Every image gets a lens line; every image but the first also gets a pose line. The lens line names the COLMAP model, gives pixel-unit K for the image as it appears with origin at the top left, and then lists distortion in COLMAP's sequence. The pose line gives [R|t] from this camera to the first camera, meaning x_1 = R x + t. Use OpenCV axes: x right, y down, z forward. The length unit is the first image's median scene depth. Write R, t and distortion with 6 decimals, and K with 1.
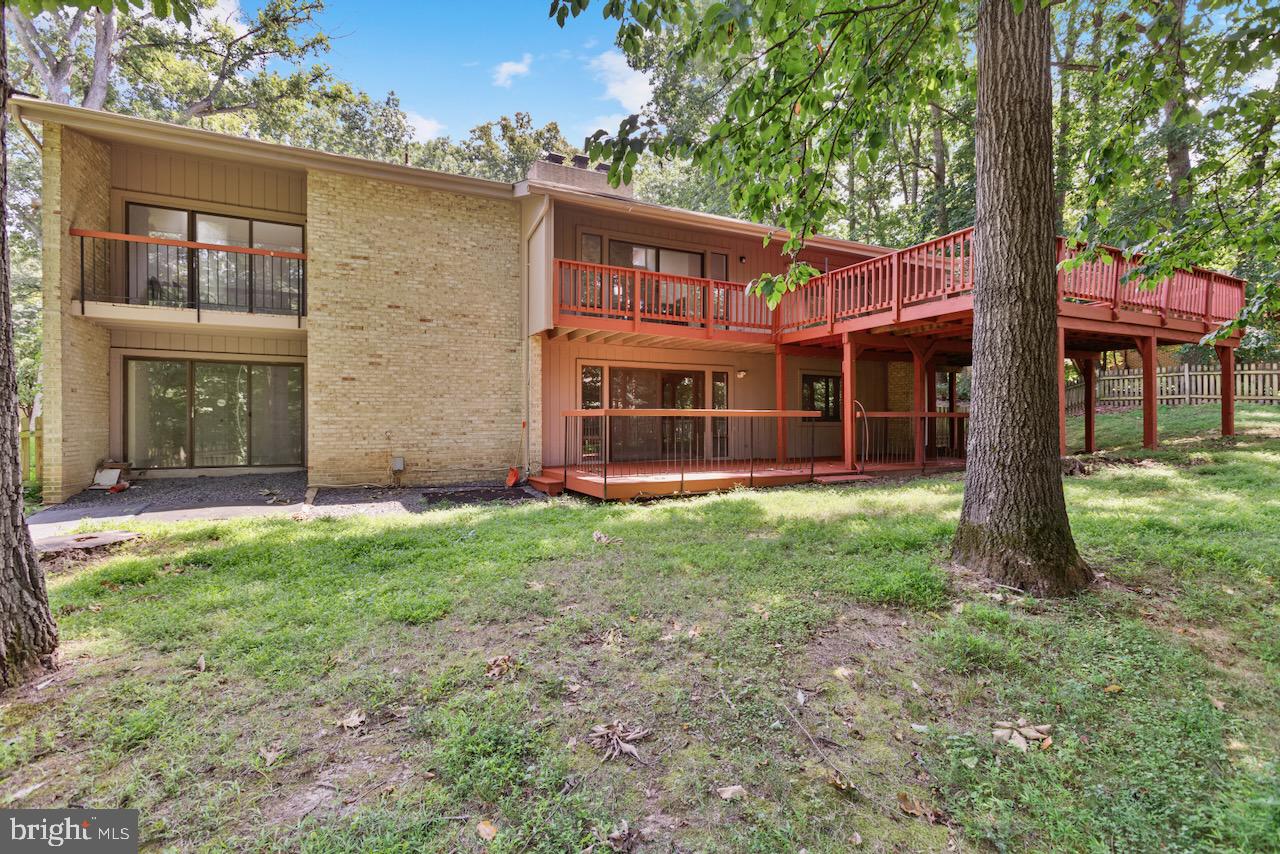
lens RADIAL K [[582.6, 0, 640.2], [0, 582.6, 422.1], [0, 0, 1]] dist [-0.020468, 0.001269]
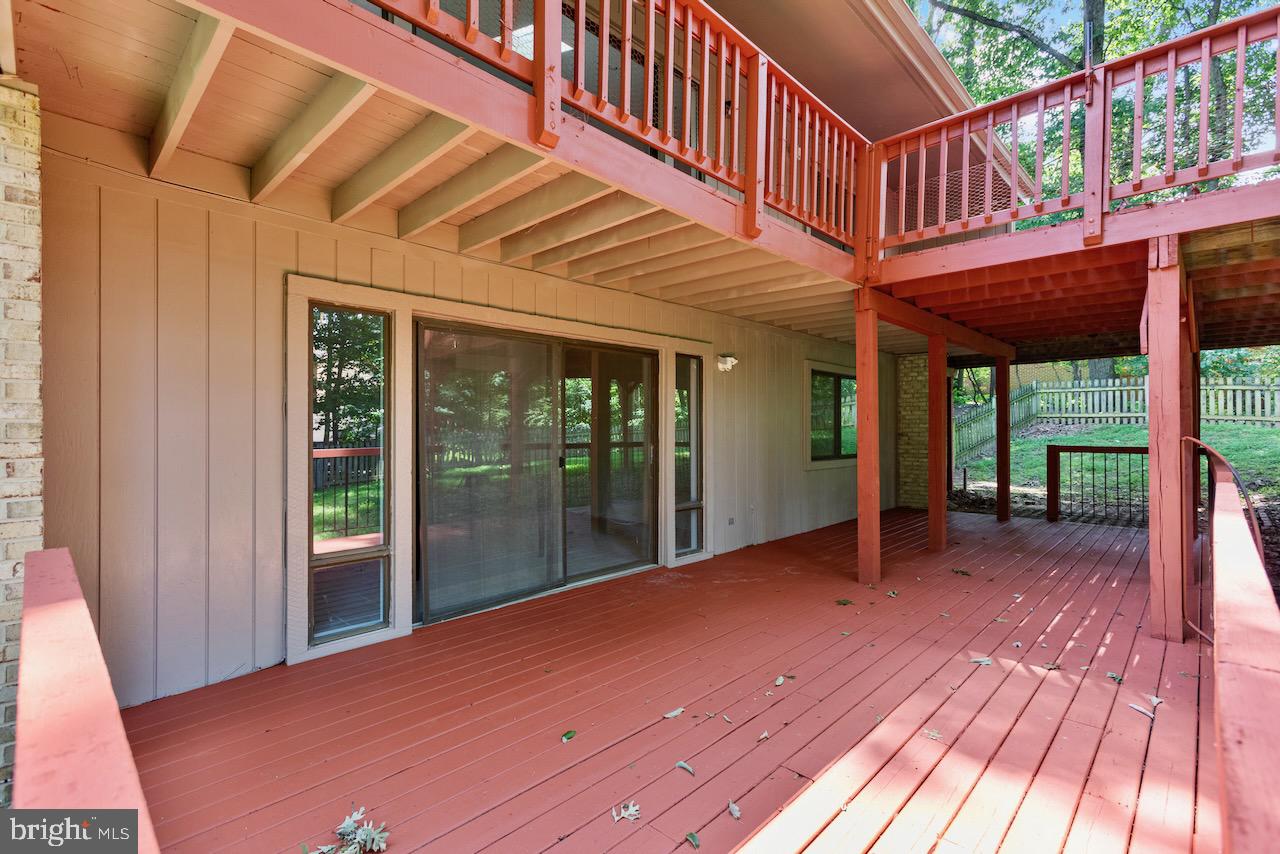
lens RADIAL K [[582.6, 0, 637.2], [0, 582.6, 430.9], [0, 0, 1]] dist [-0.020468, 0.001269]
pose [[0.940296, -0.001787, 0.340354, -0.044241], [0.000777, 0.999995, 0.003104, -0.033321], [-0.340358, -0.002655, 0.940292, 0.639588]]
